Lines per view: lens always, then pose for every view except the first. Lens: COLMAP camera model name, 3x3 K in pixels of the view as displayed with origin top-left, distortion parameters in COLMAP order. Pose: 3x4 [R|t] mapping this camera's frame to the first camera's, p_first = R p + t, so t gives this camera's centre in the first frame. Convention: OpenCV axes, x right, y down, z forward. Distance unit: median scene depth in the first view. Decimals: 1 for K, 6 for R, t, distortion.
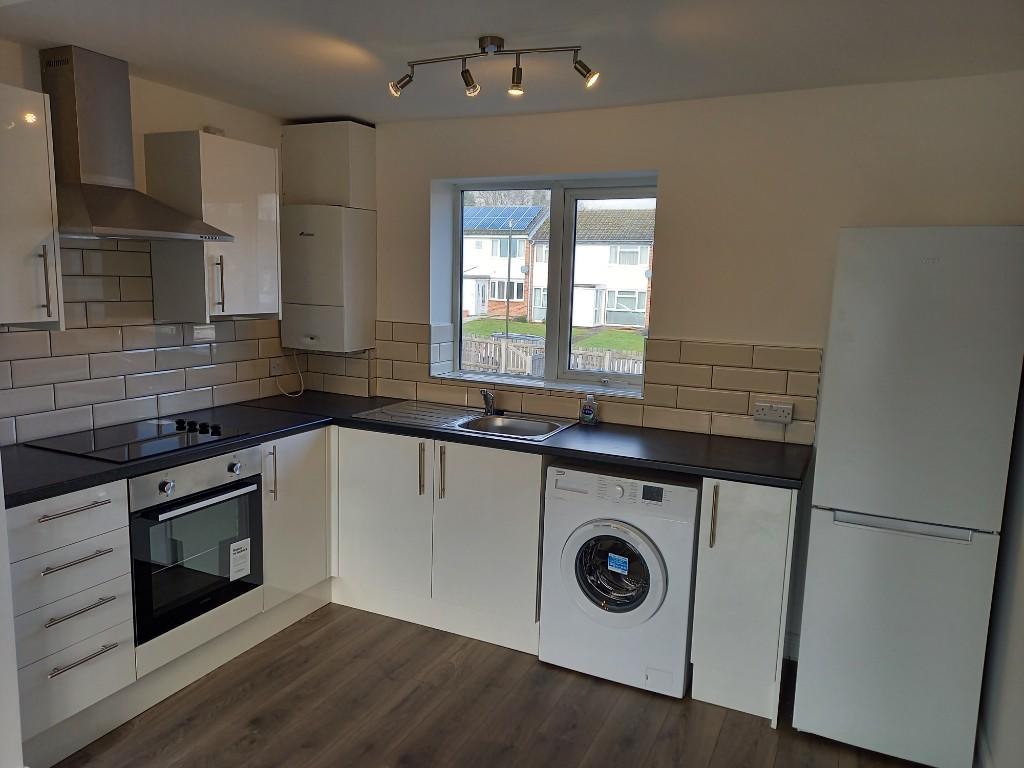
lens RADIAL K [[732.7, 0, 512.0], [0, 732.7, 384.0], [0, 0, 1]] dist [0.008303, 0.002701]
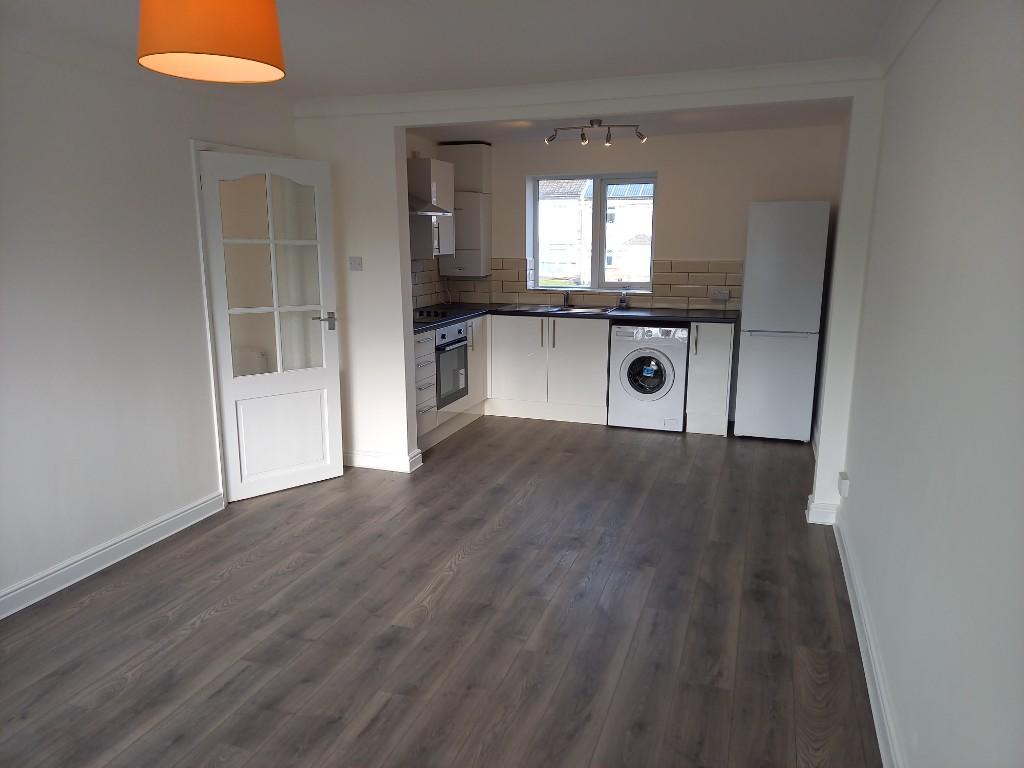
lens RADIAL K [[725.2, 0, 512.0], [0, 725.2, 384.0], [0, 0, 1]] dist [0.048900, 0.000747]
pose [[0.993566, -0.050089, 0.101575, -0.425223], [0.043603, 0.996925, 0.065103, 0.129090], [-0.104524, -0.060255, 0.992695, -0.936307]]
